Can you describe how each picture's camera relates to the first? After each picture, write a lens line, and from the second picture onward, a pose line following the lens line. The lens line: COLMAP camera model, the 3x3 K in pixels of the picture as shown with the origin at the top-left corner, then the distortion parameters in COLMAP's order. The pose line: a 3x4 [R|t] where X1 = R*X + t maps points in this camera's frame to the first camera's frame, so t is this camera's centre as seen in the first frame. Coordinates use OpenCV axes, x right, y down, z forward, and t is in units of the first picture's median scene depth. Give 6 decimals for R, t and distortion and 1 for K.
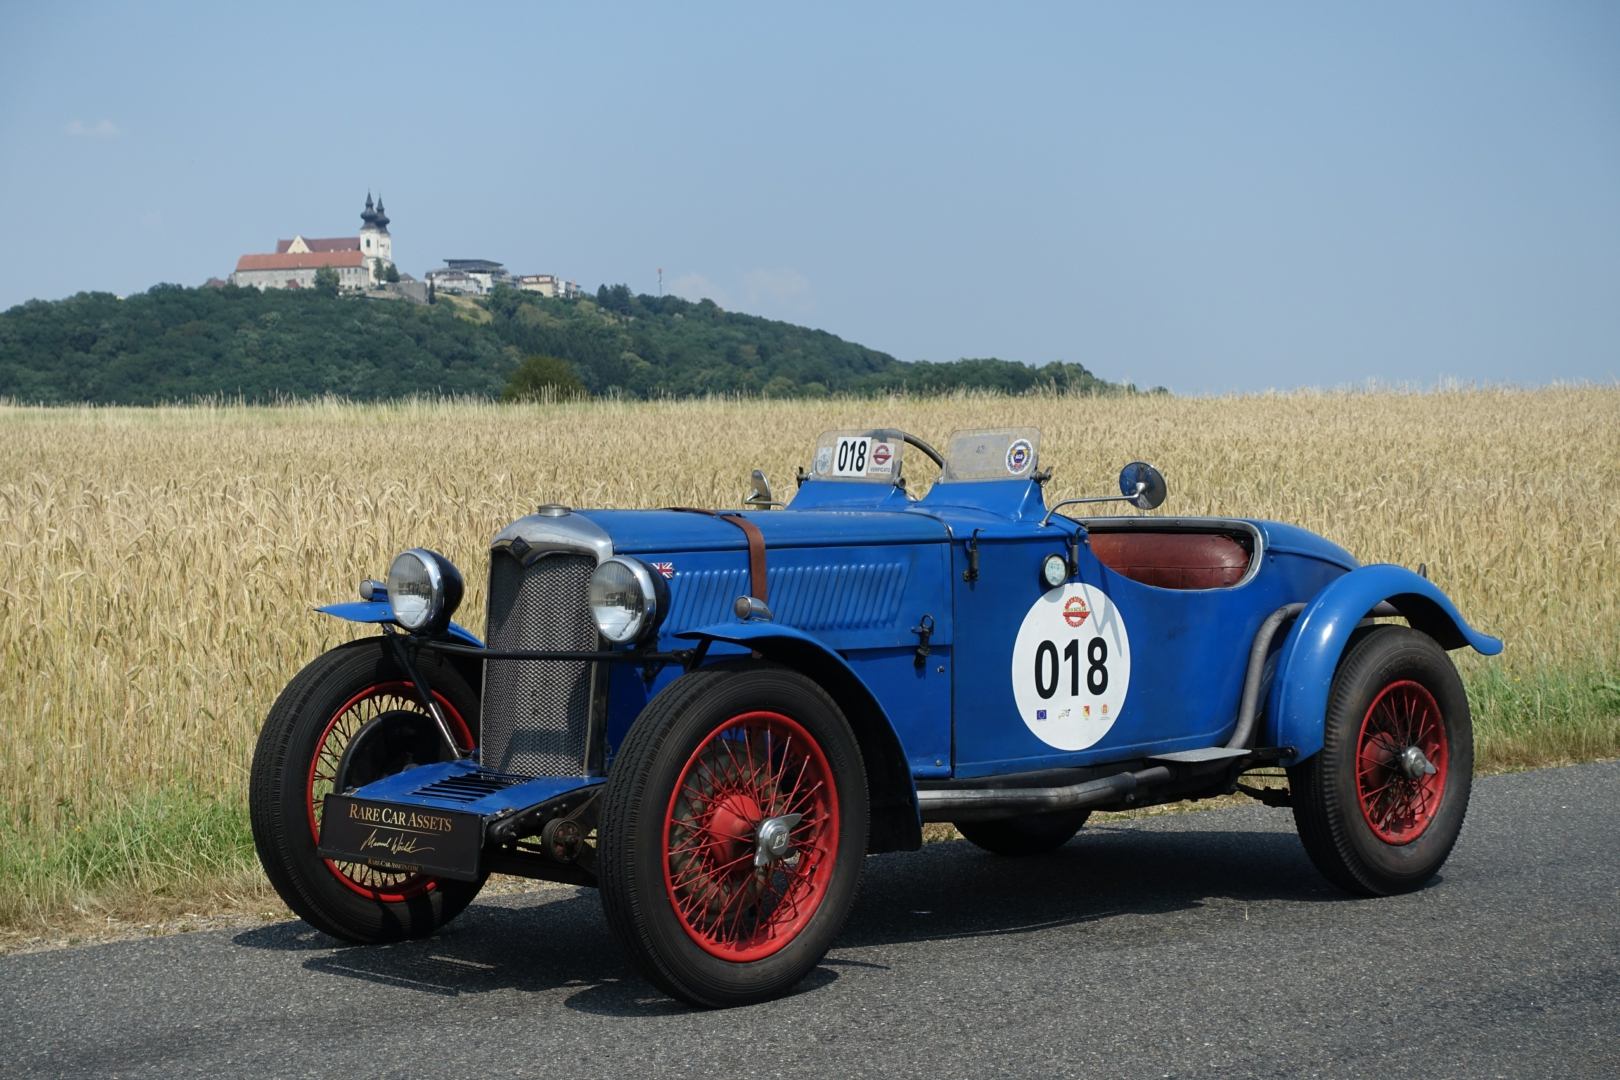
lens RADIAL K [[3003.4, 0, 840.5], [0, 3003.4, 582.3], [0, 0, 1]] dist [-0.031963, 0.000000]
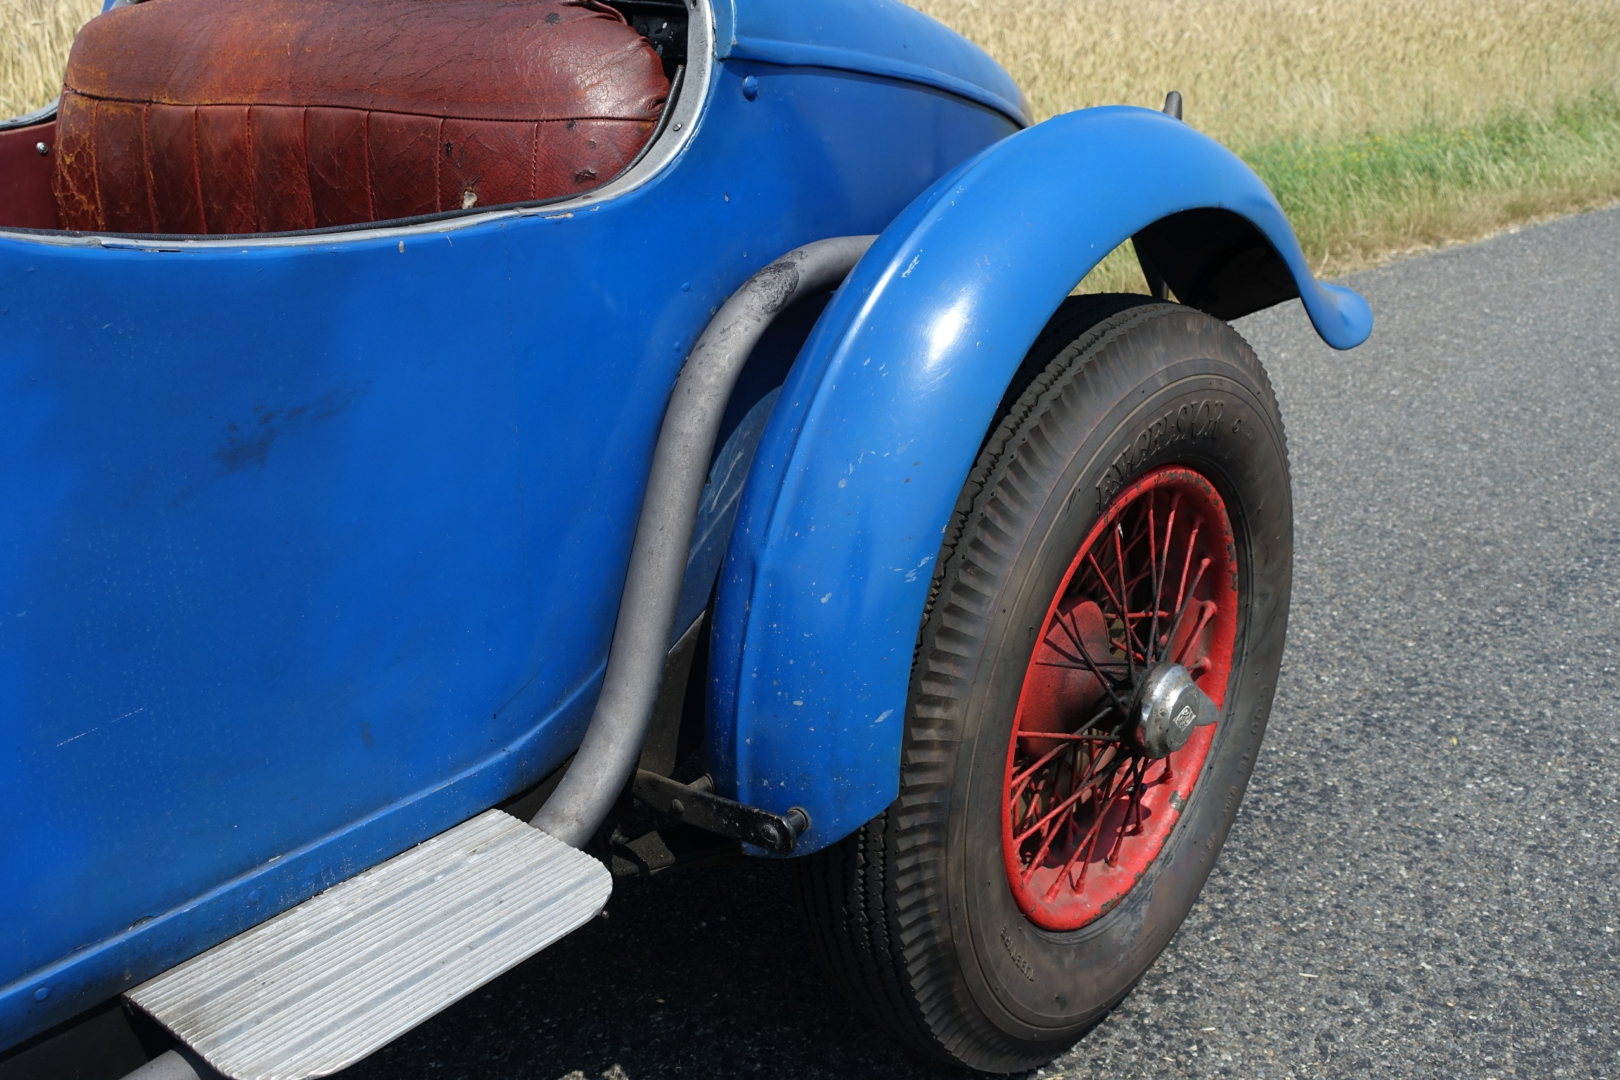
lens RADIAL K [[1543.4, 0, 808.2], [0, 1543.4, 534.8], [0, 0, 1]] dist [-0.010584, 0.000000]
pose [[0.997147, -0.008794, 0.074964, 0.150443], [-0.013938, 0.954656, 0.297384, -0.011993], [-0.074180, -0.297580, 0.951811, 0.922109]]
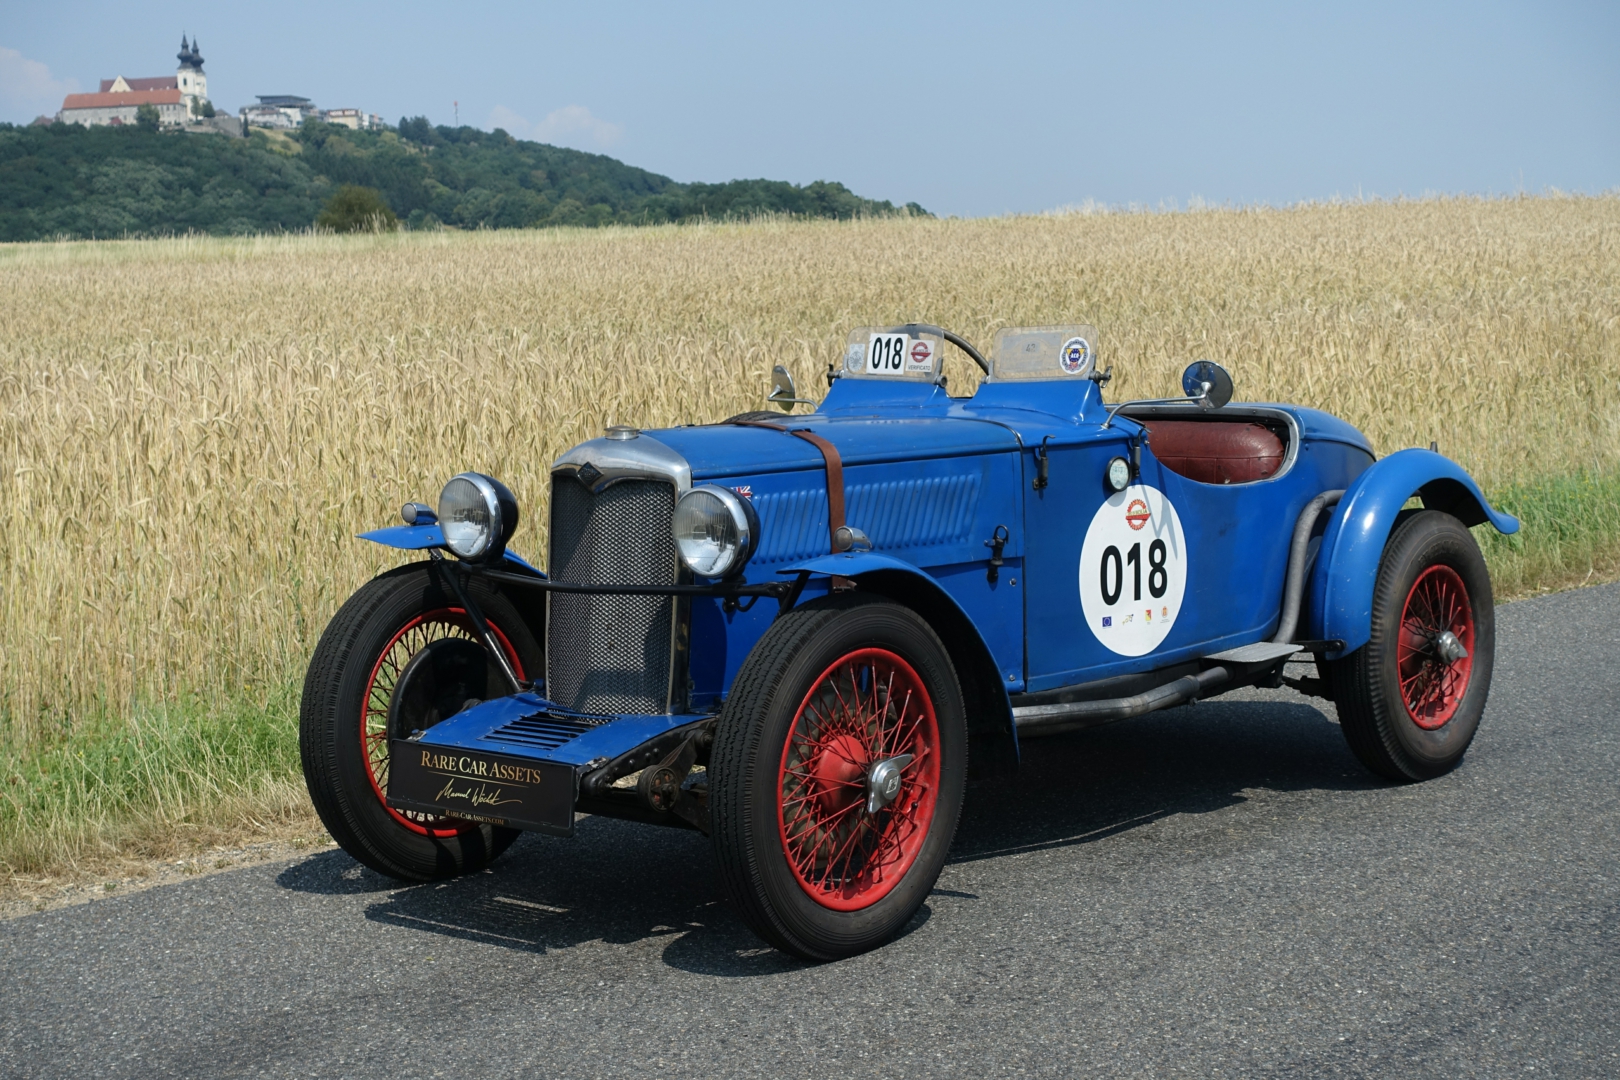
lens RADIAL K [[2707.5, 0, 816.0], [0, 2707.5, 547.1], [0, 0, 1]] dist [-0.013036, 0.000000]
pose [[0.997421, -0.025876, 0.066944, -0.085613], [0.021790, 0.997896, 0.061069, -0.035905], [-0.068383, -0.059453, 0.995886, 0.131298]]
